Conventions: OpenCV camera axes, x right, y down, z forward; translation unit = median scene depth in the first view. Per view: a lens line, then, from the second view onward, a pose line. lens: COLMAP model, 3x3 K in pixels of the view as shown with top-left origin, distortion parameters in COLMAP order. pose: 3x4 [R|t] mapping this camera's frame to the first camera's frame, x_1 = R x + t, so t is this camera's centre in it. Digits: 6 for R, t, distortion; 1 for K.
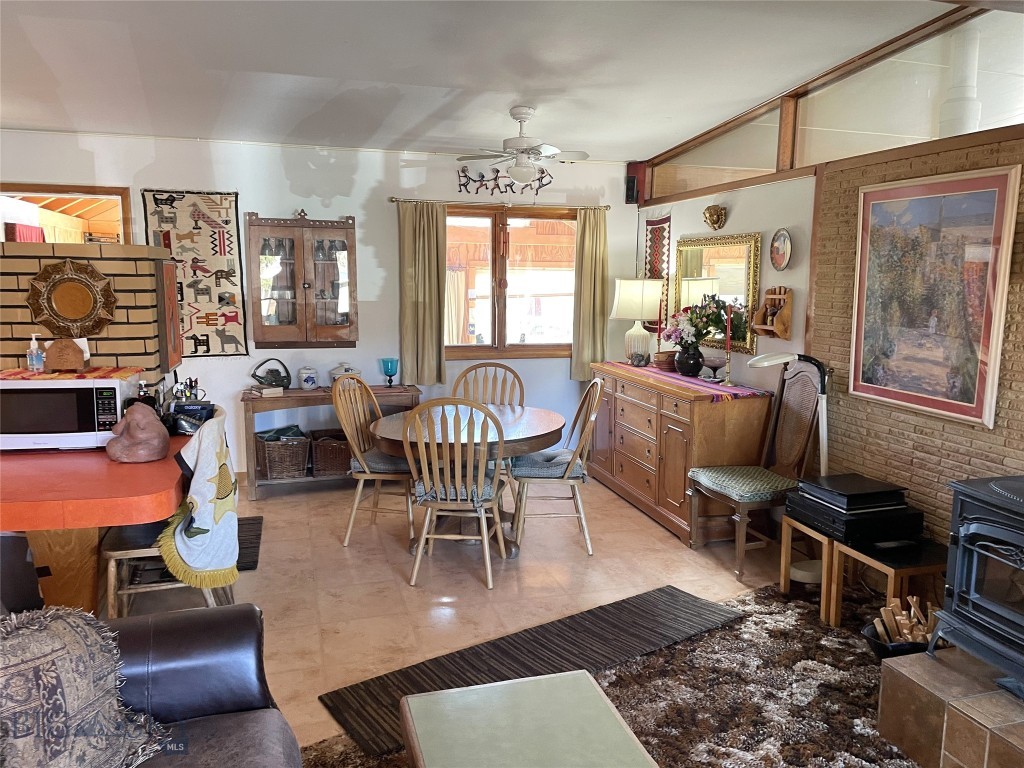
lens RADIAL K [[772.1, 0, 512.0], [0, 772.1, 384.0], [0, 0, 1]] dist [0.092591, -0.114077]
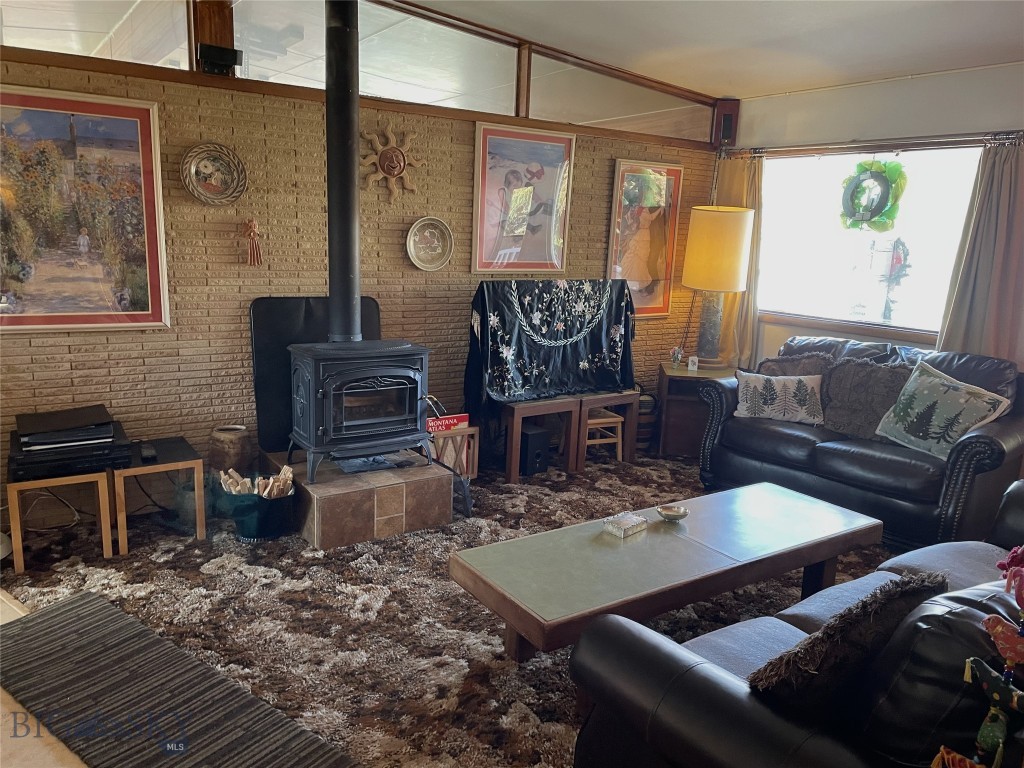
lens RADIAL K [[772.1, 0, 512.0], [0, 772.1, 384.0], [0, 0, 1]] dist [0.092591, -0.114077]
pose [[-0.310476, -0.212432, 0.926540, -0.640417], [0.091227, 0.963552, 0.251487, -0.107692], [-0.946194, 0.162606, -0.279780, 0.807570]]
